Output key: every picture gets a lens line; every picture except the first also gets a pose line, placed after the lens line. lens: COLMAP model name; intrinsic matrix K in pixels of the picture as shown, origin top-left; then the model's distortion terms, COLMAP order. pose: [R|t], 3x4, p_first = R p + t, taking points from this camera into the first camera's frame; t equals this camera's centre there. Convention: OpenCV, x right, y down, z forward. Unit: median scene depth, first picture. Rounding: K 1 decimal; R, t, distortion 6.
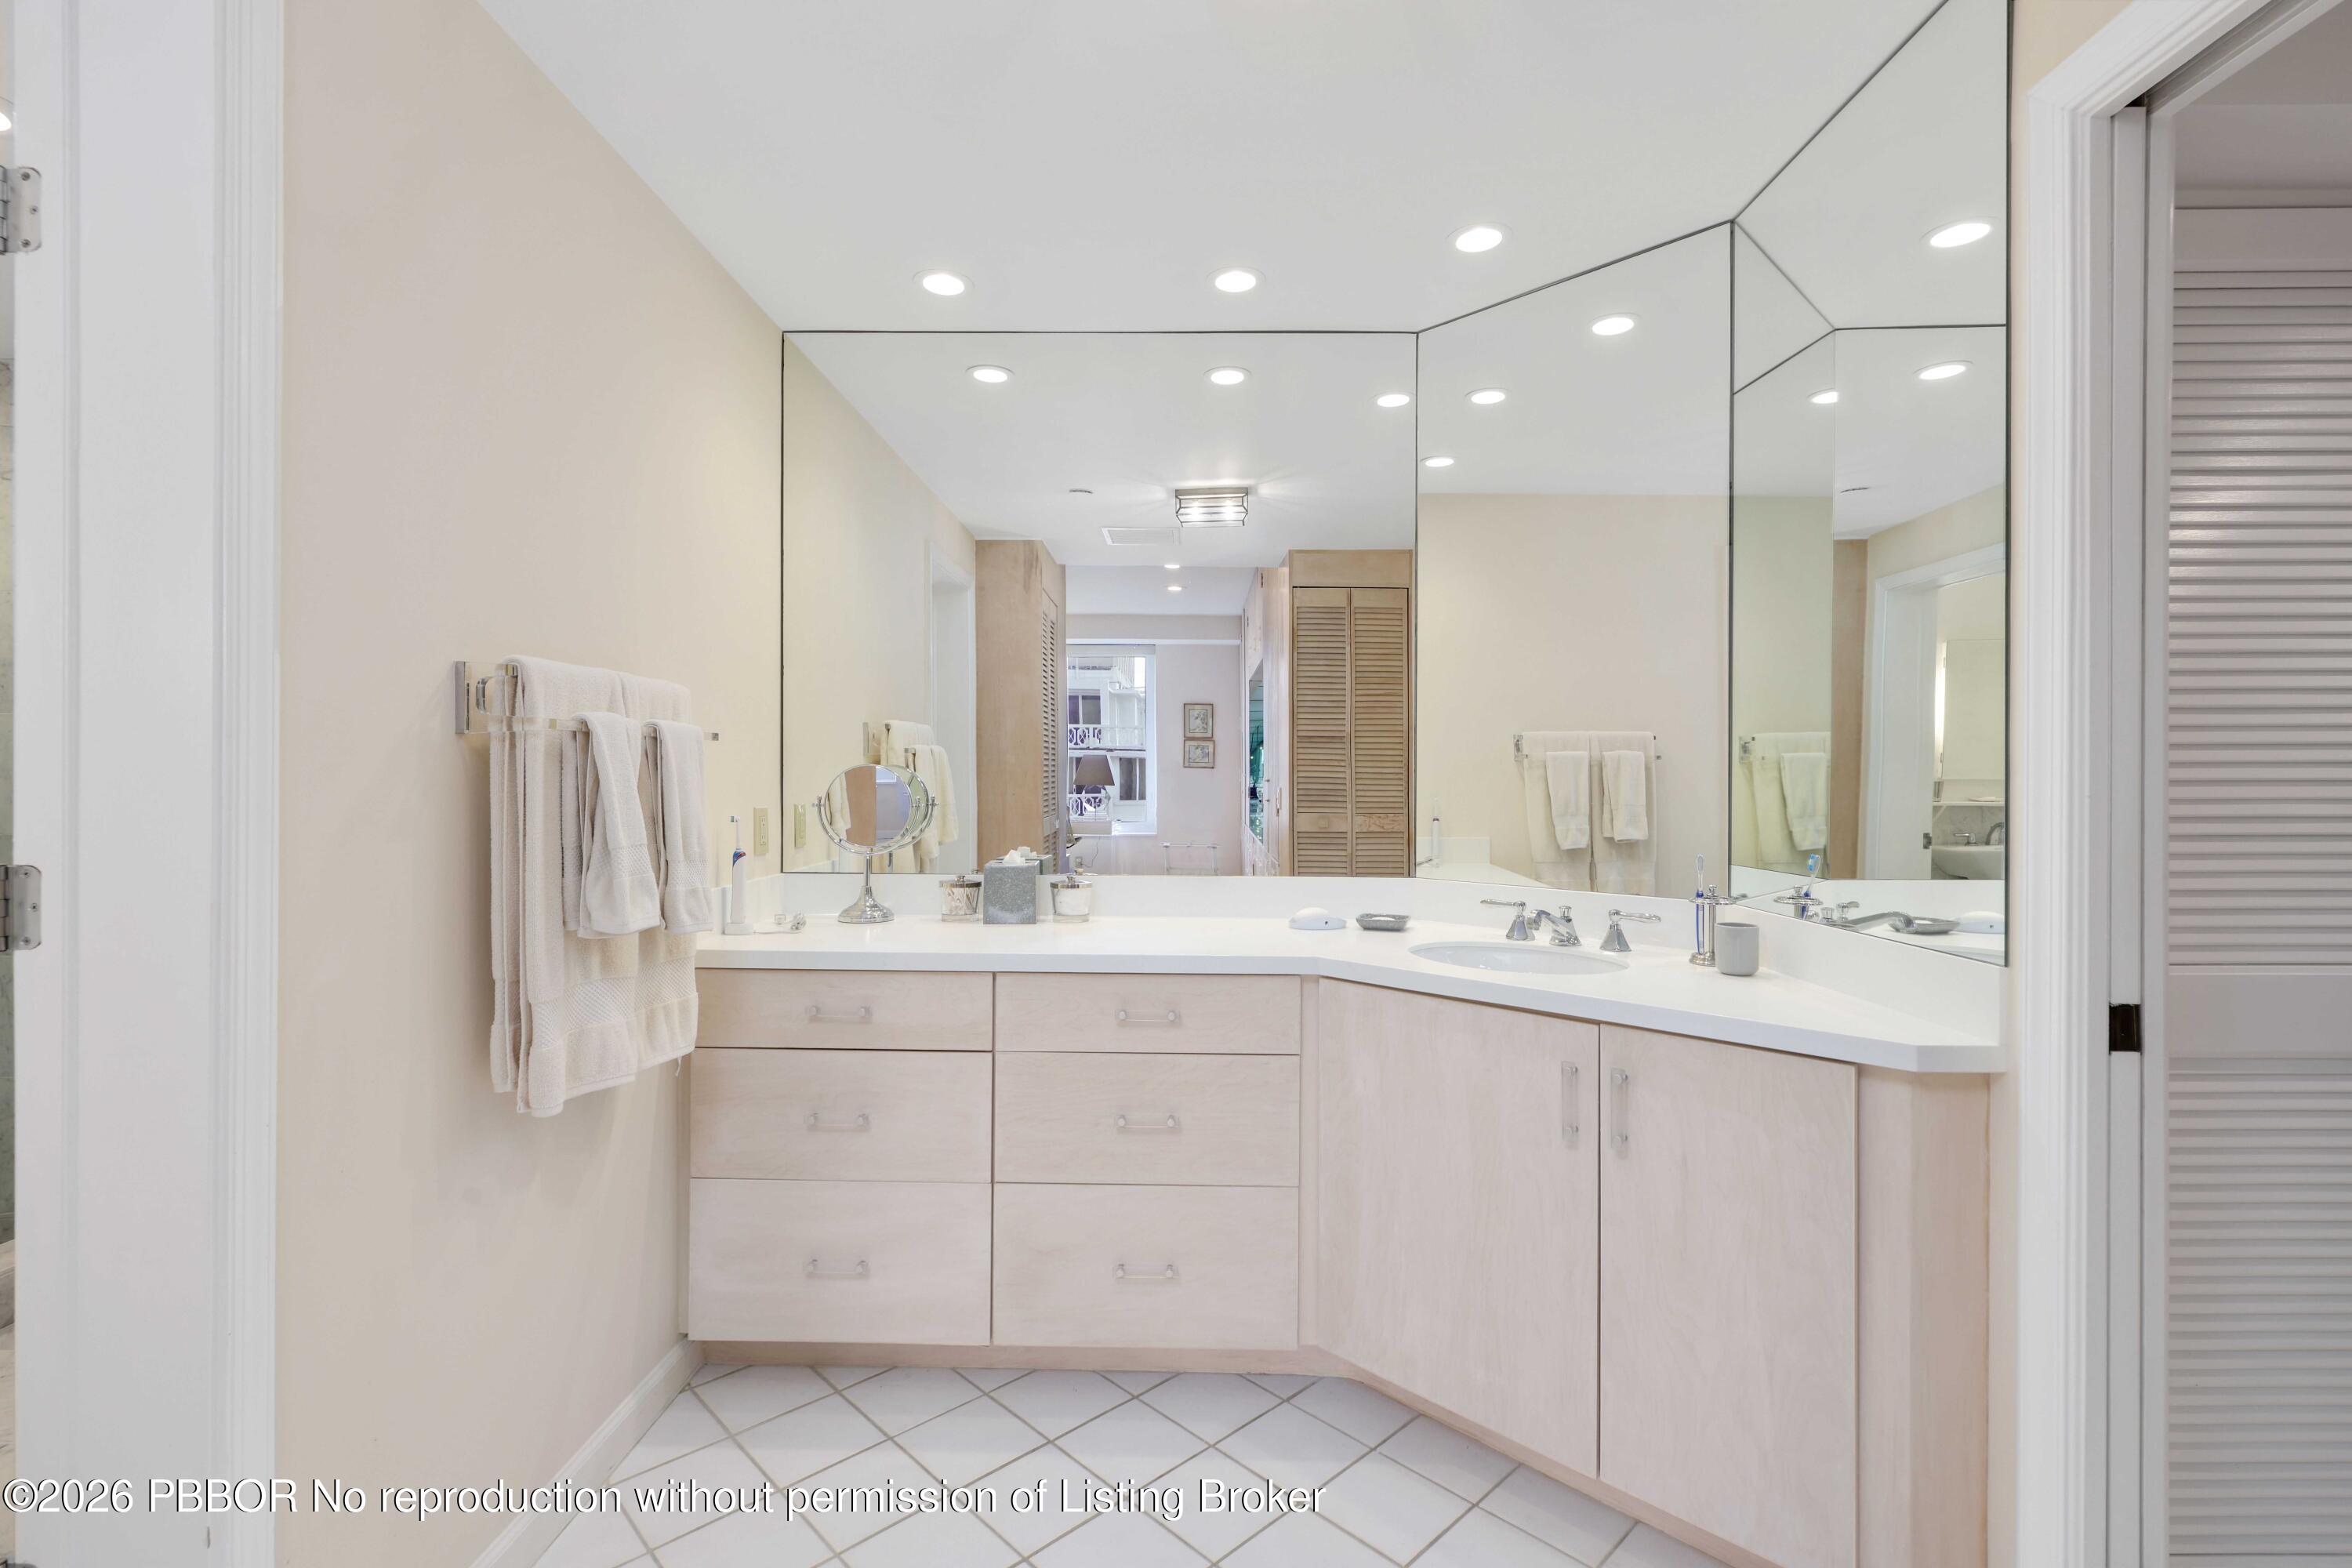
lens RADIAL K [[1043.8, 0, 1176.0], [0, 1043.8, 784.0], [0, 0, 1]] dist [0.001428, -0.000387]
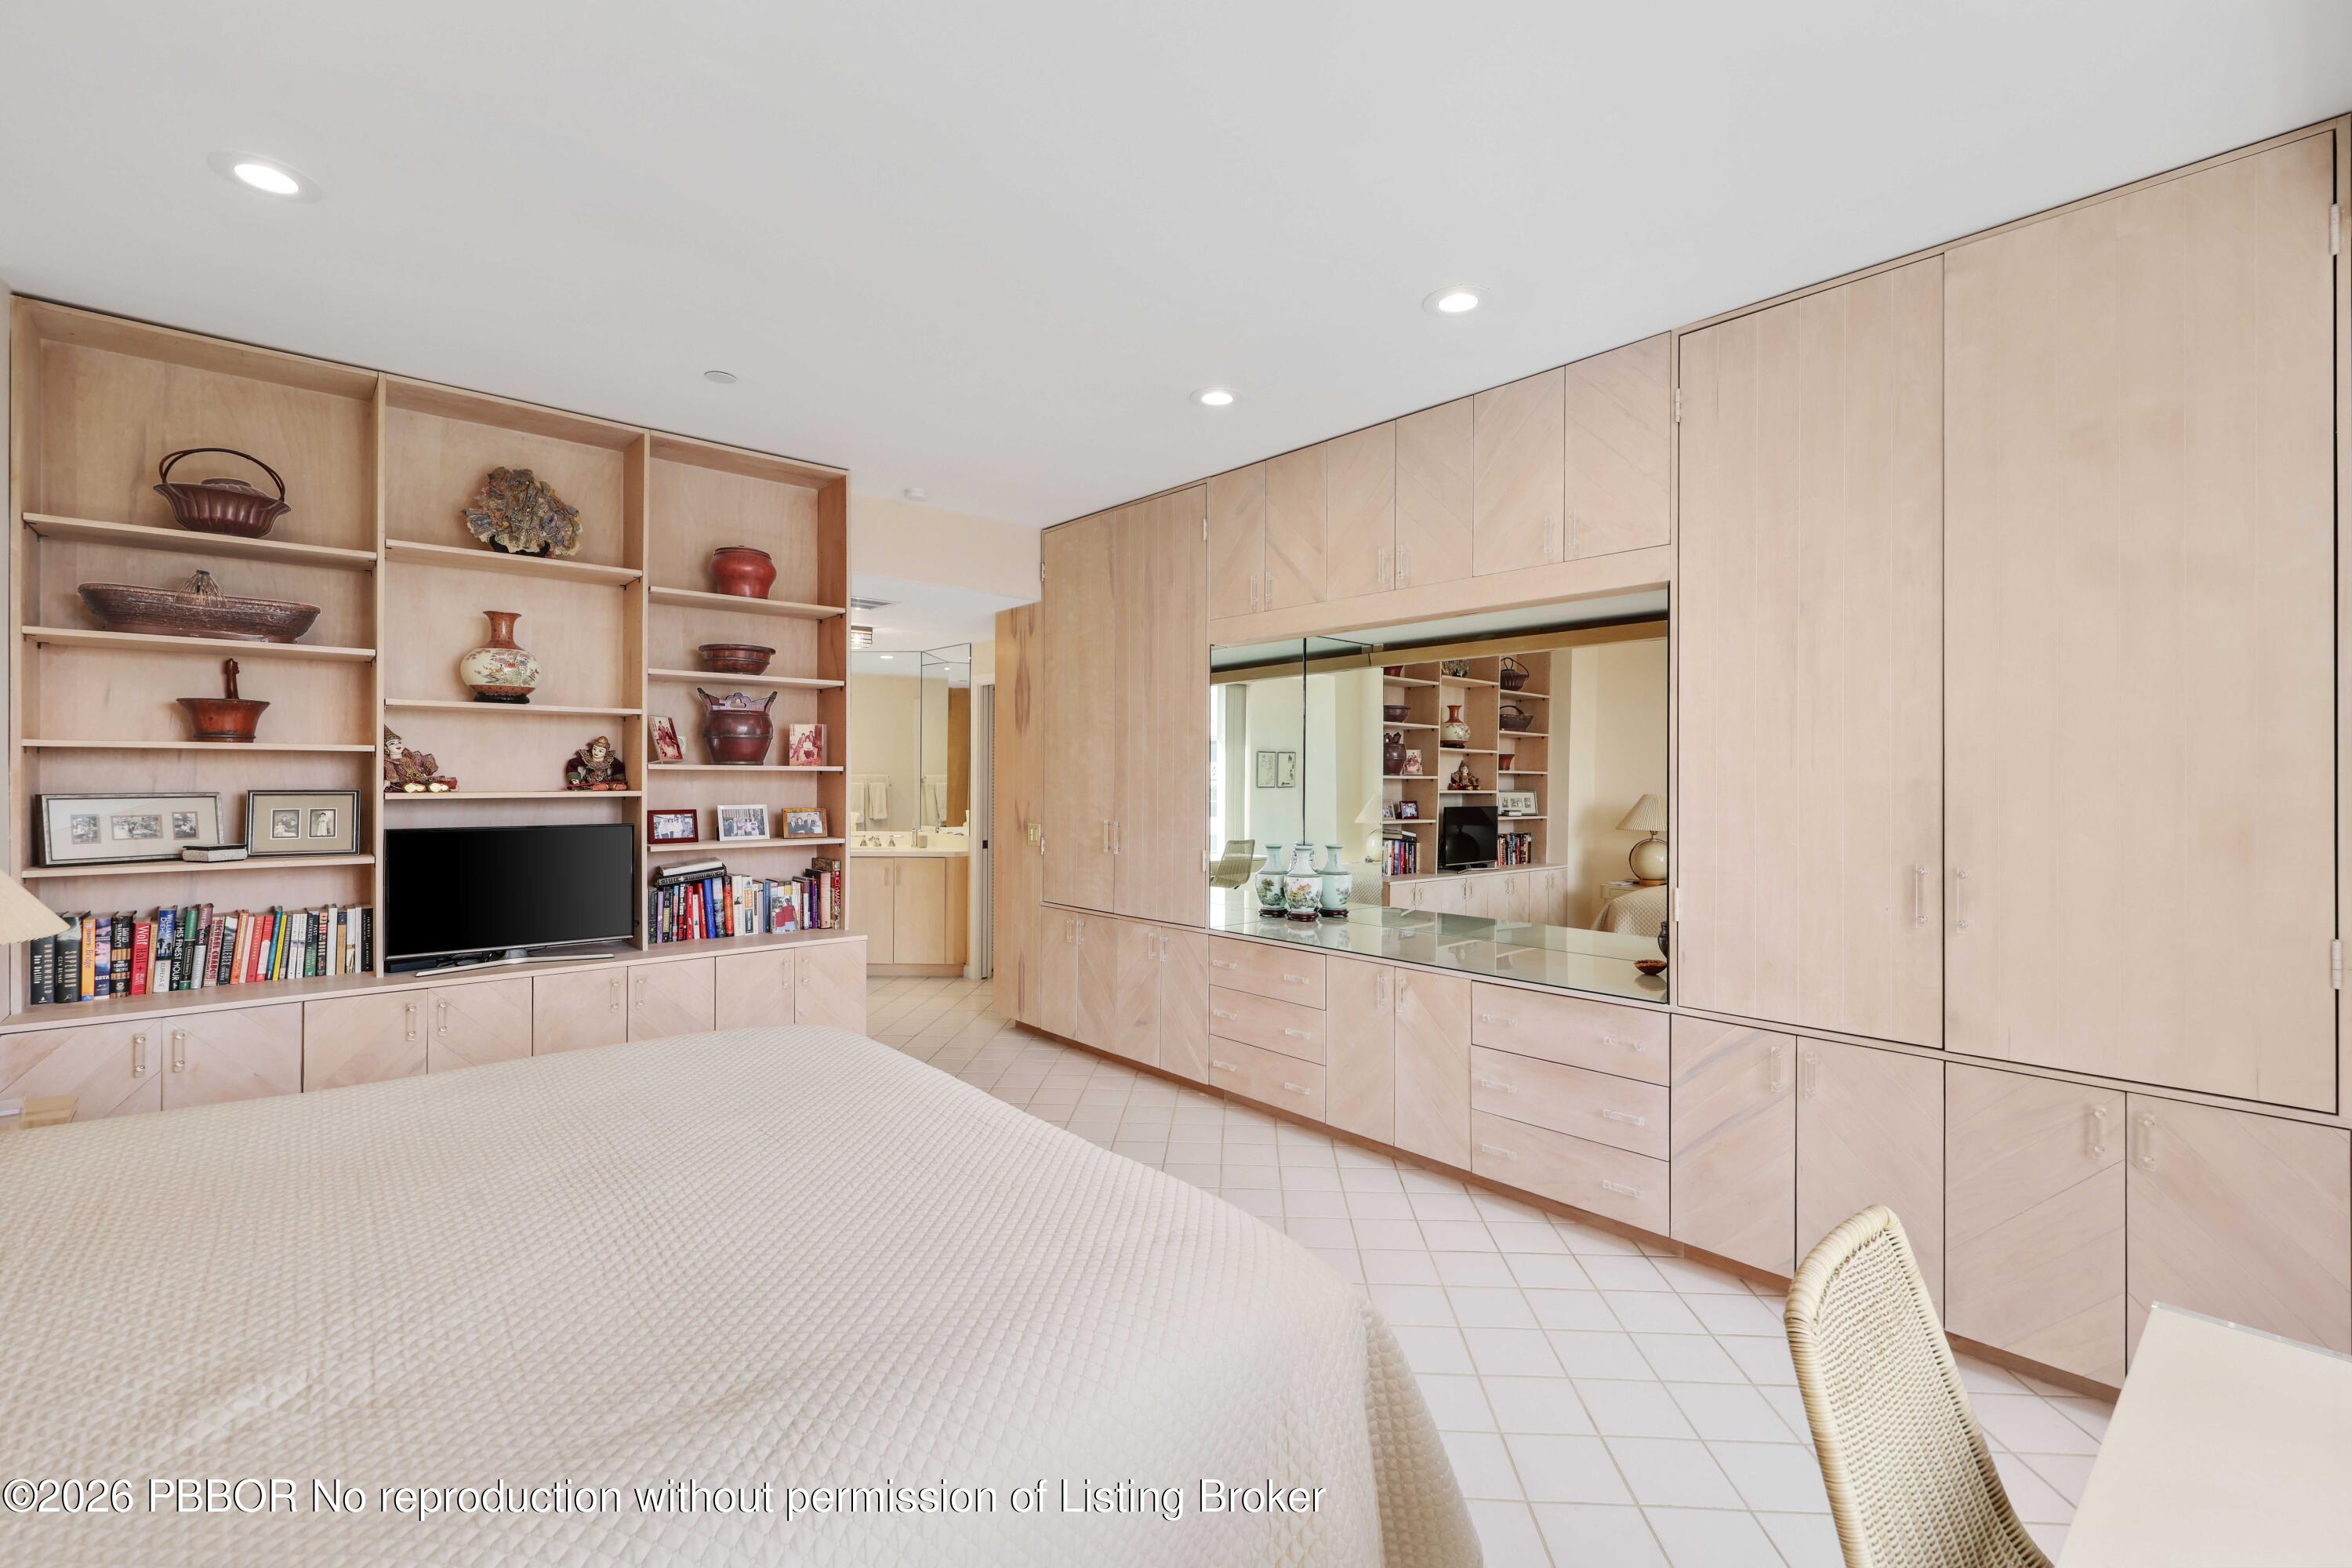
lens RADIAL K [[1022.6, 0, 1176.0], [0, 1022.6, 784.0], [0, 0, 1]] dist [0.000133, -0.000001]
pose [[0.732886, 0.003259, 0.680343, -1.400544], [-0.004945, 0.999988, 0.000536, -0.068612], [-0.680333, -0.003757, 0.732893, -2.501928]]
